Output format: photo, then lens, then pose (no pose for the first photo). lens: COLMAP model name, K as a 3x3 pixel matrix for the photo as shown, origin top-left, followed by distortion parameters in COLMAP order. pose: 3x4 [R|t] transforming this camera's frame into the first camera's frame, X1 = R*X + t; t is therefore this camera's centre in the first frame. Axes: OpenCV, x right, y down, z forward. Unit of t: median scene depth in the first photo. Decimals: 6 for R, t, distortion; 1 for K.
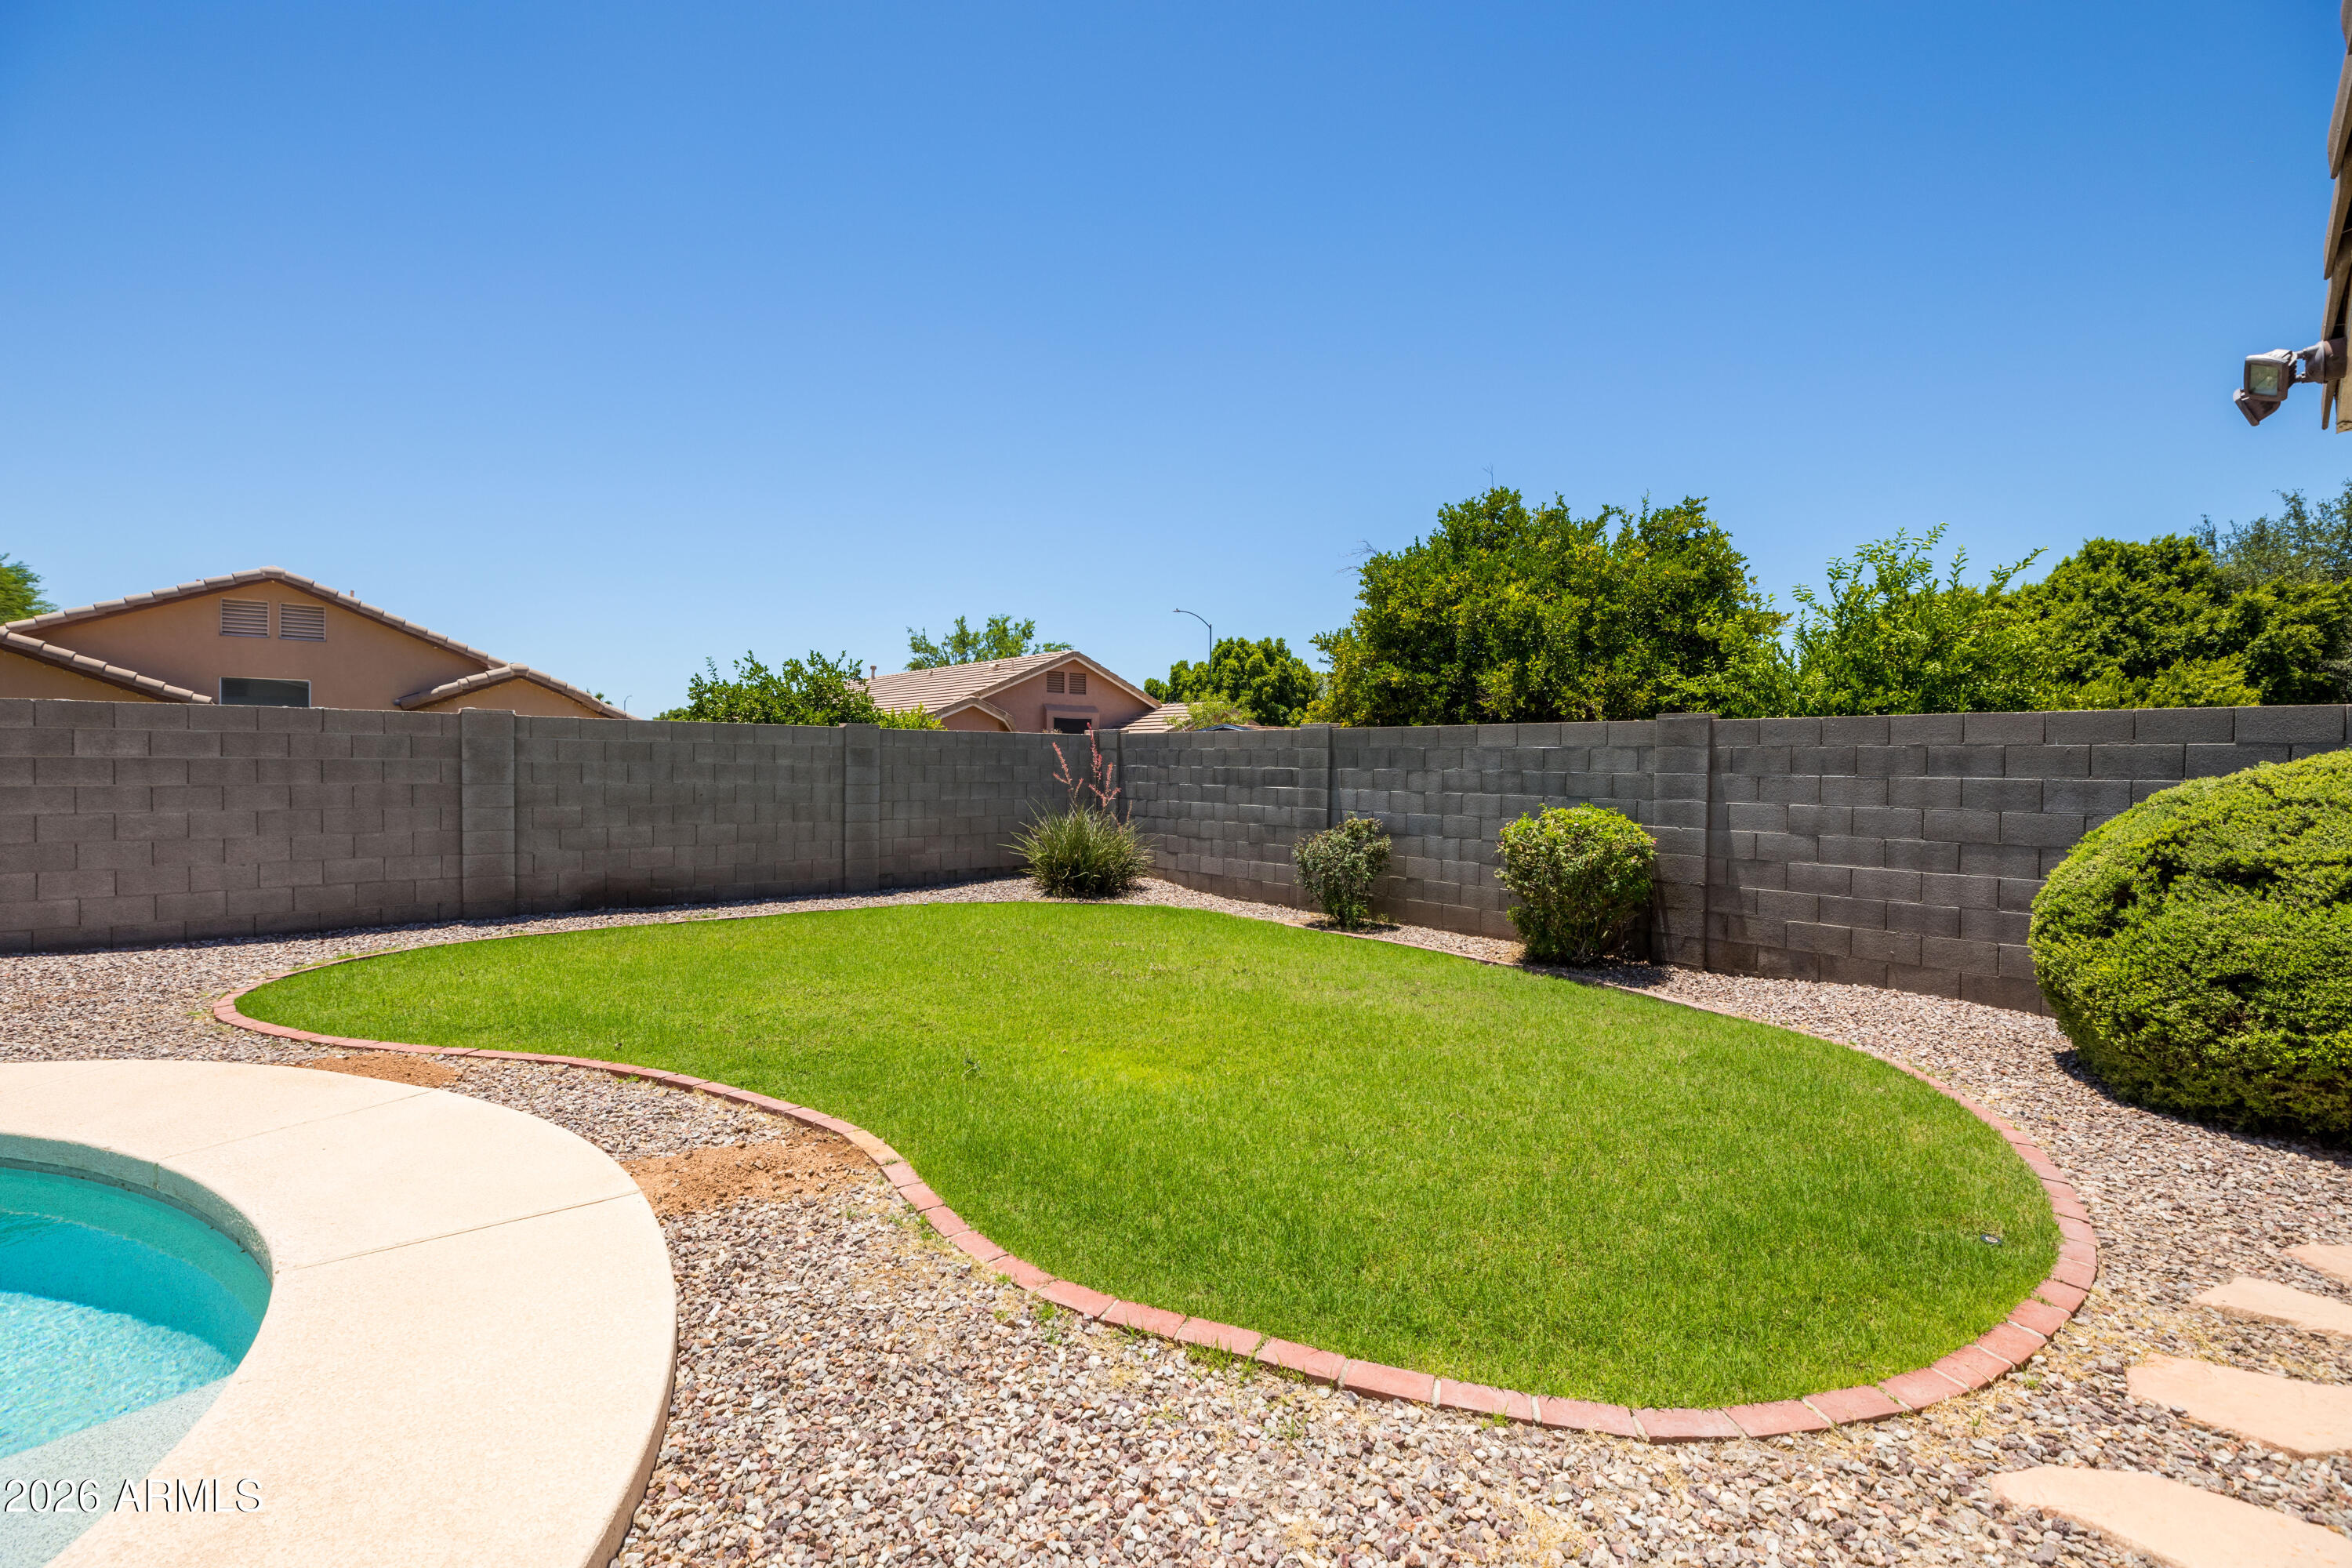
lens RADIAL K [[1052.1, 0, 1151.8], [0, 1052.1, 778.2], [0, 0, 1]] dist [-0.000291, 0.002708]
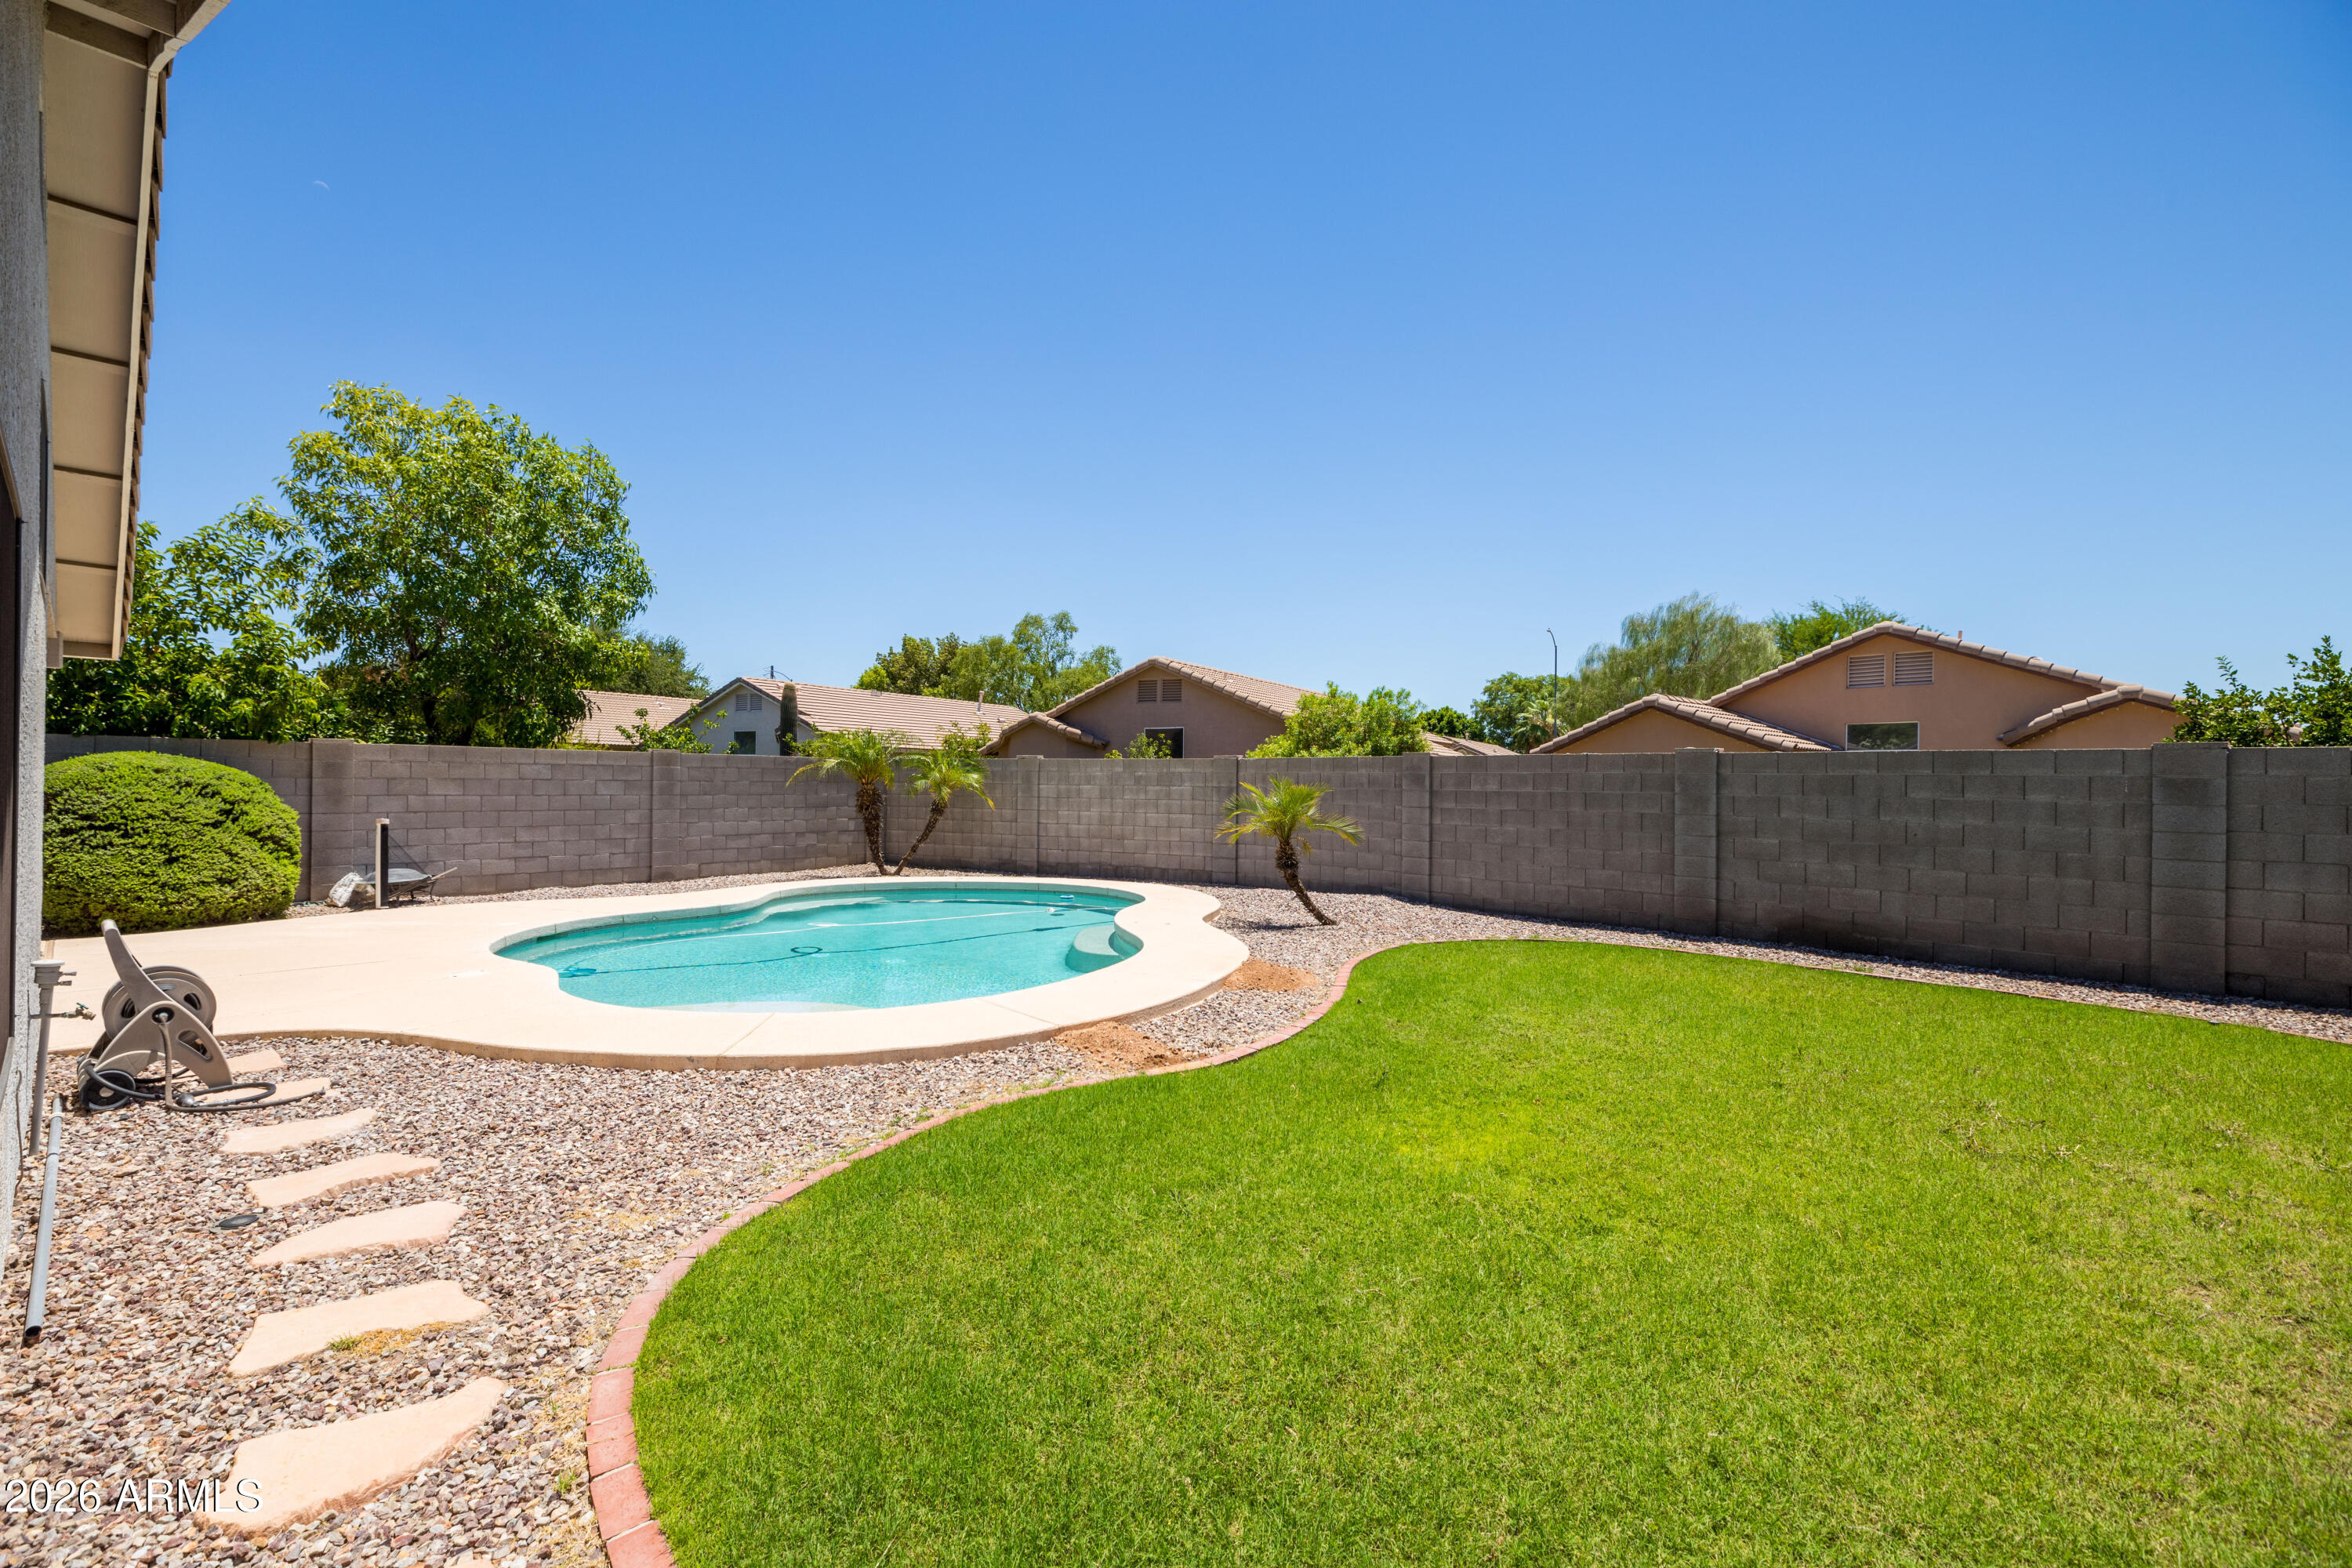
lens RADIAL K [[1052.1, 0, 1171.7], [0, 1052.1, 783.0], [0, 0, 1]] dist [-0.000291, 0.002708]
pose [[0.027977, -0.008059, -0.999576, 0.409518], [-0.023605, 0.999683, -0.008720, -0.004616], [0.999330, 0.023839, 0.027777, 0.346622]]
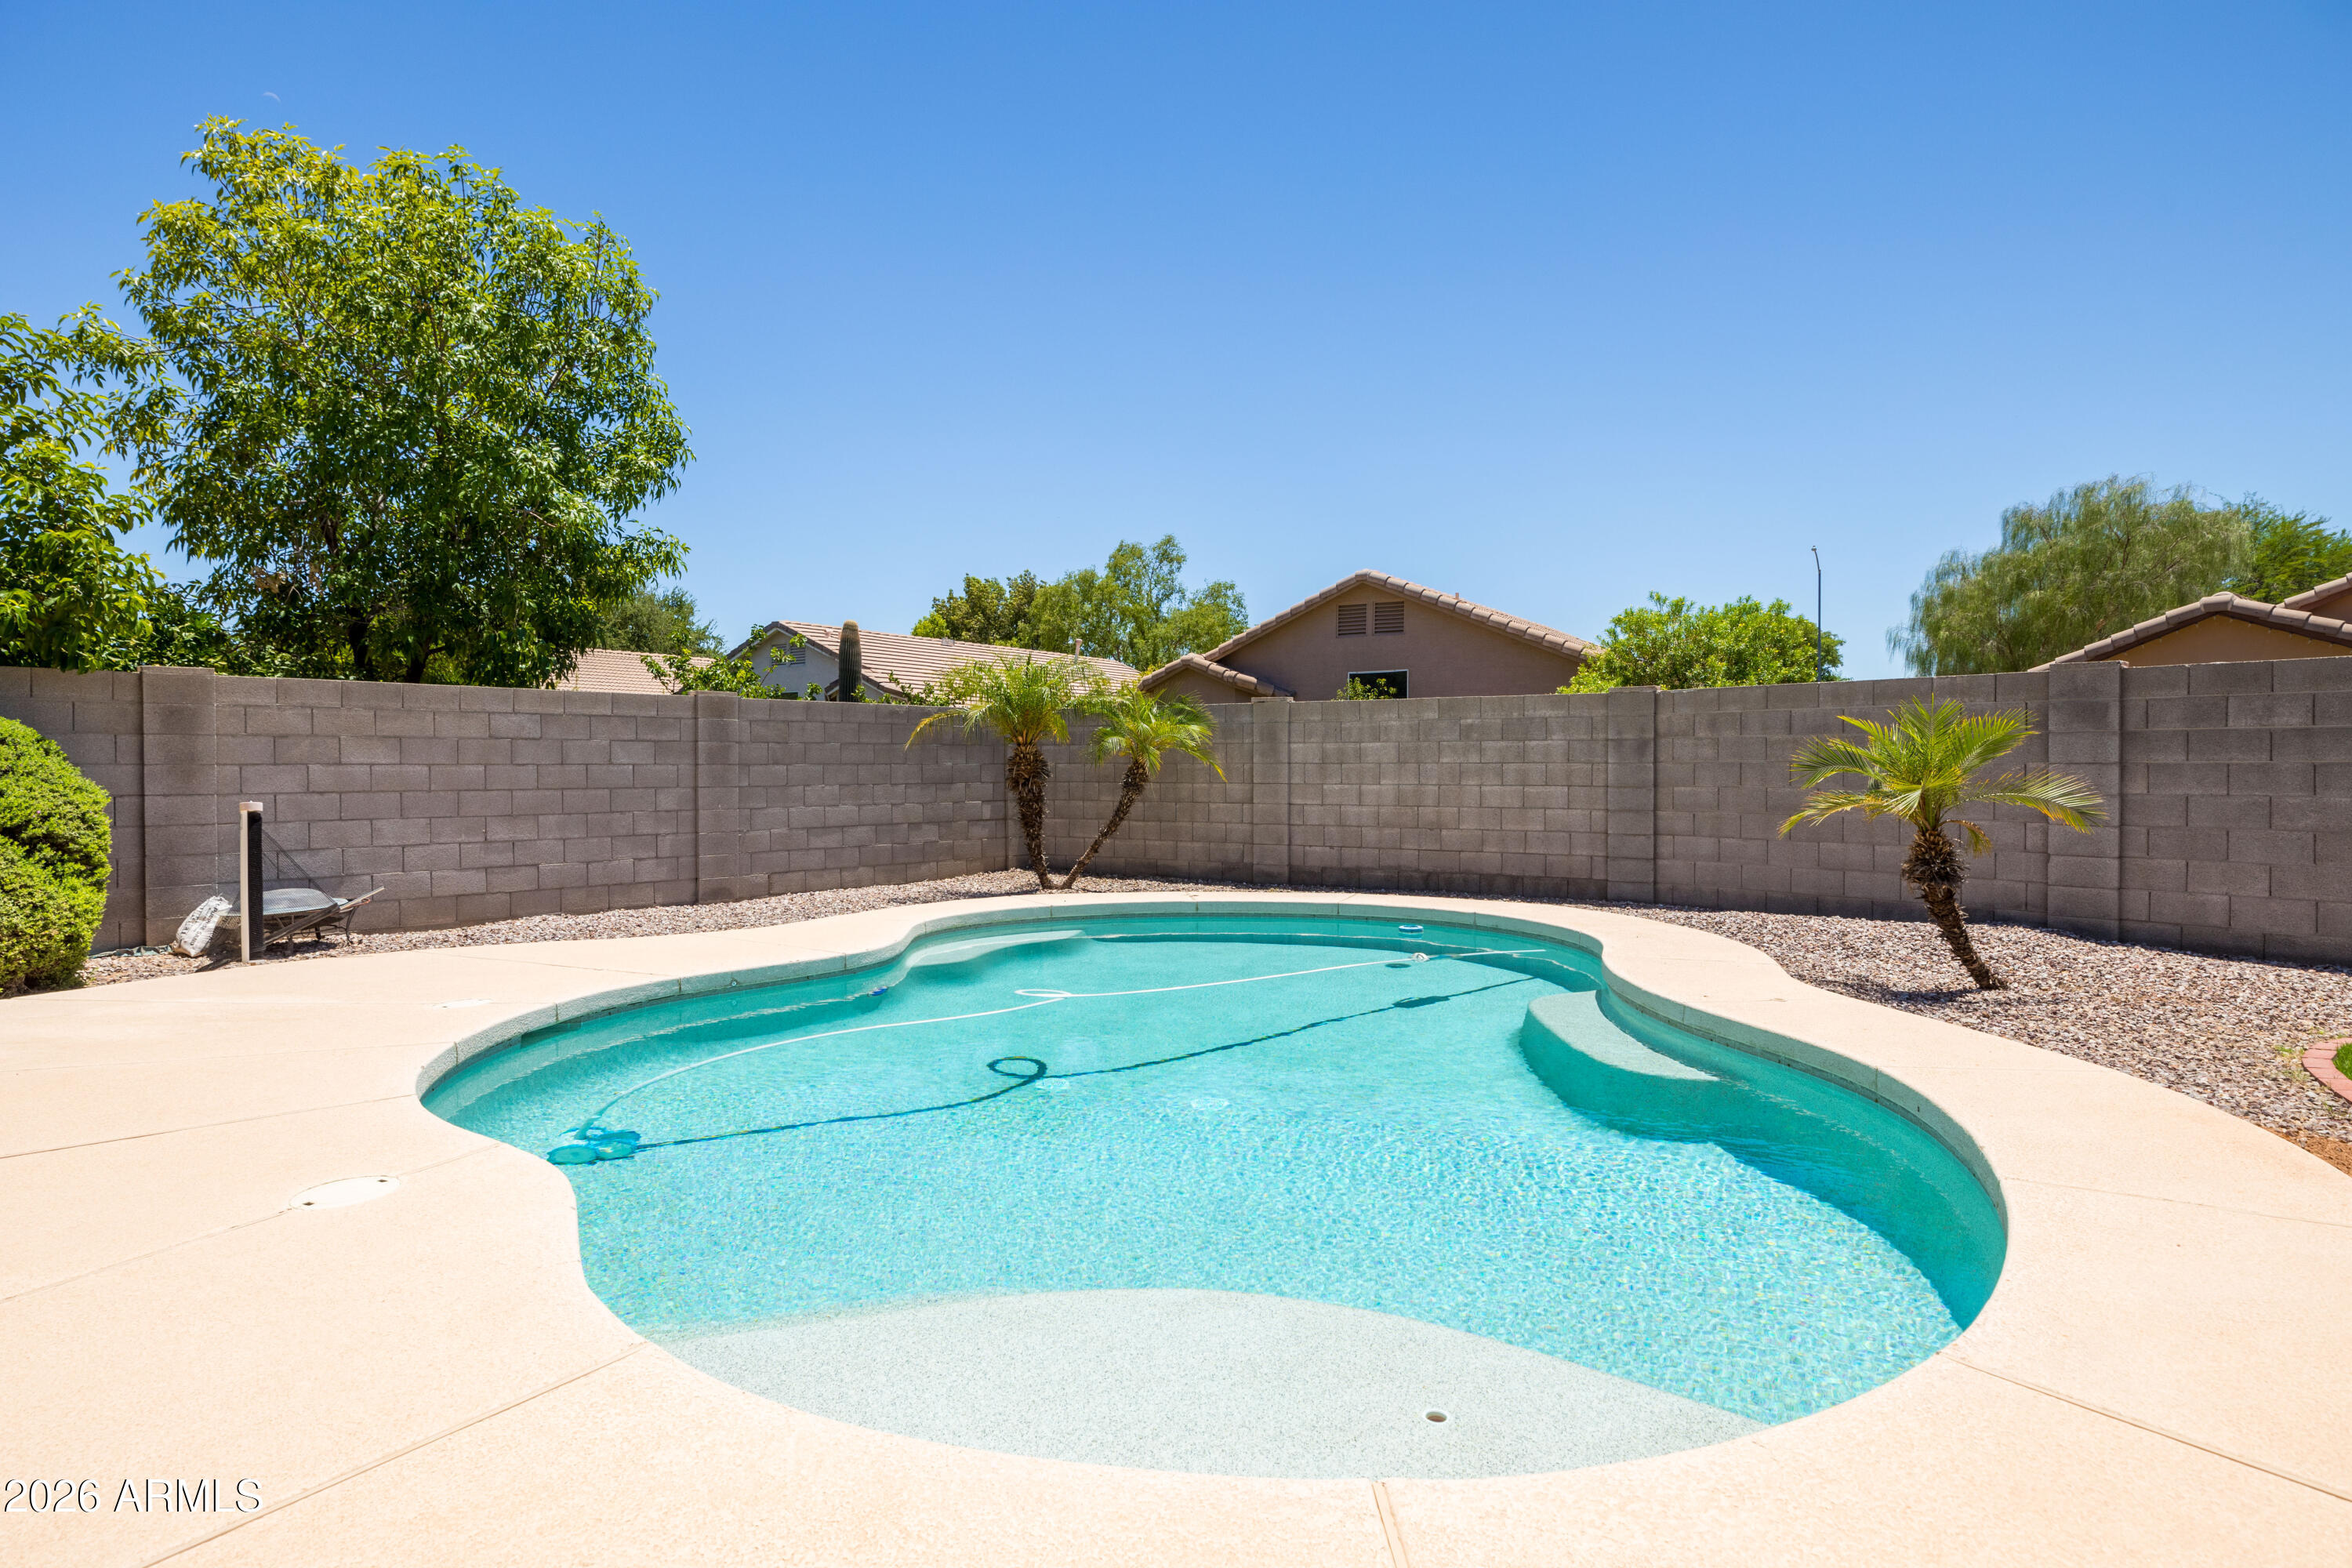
lens RADIAL K [[1247.6, 0, 1167.8], [0, 1247.6, 778.3], [0, 0, 1]] dist [-0.000636, 0.002075]
pose [[-0.037183, 0.002997, -0.999304, 0.014927], [-0.011833, 0.999924, 0.003440, 0.018593], [0.999238, 0.011953, -0.037145, 0.126362]]
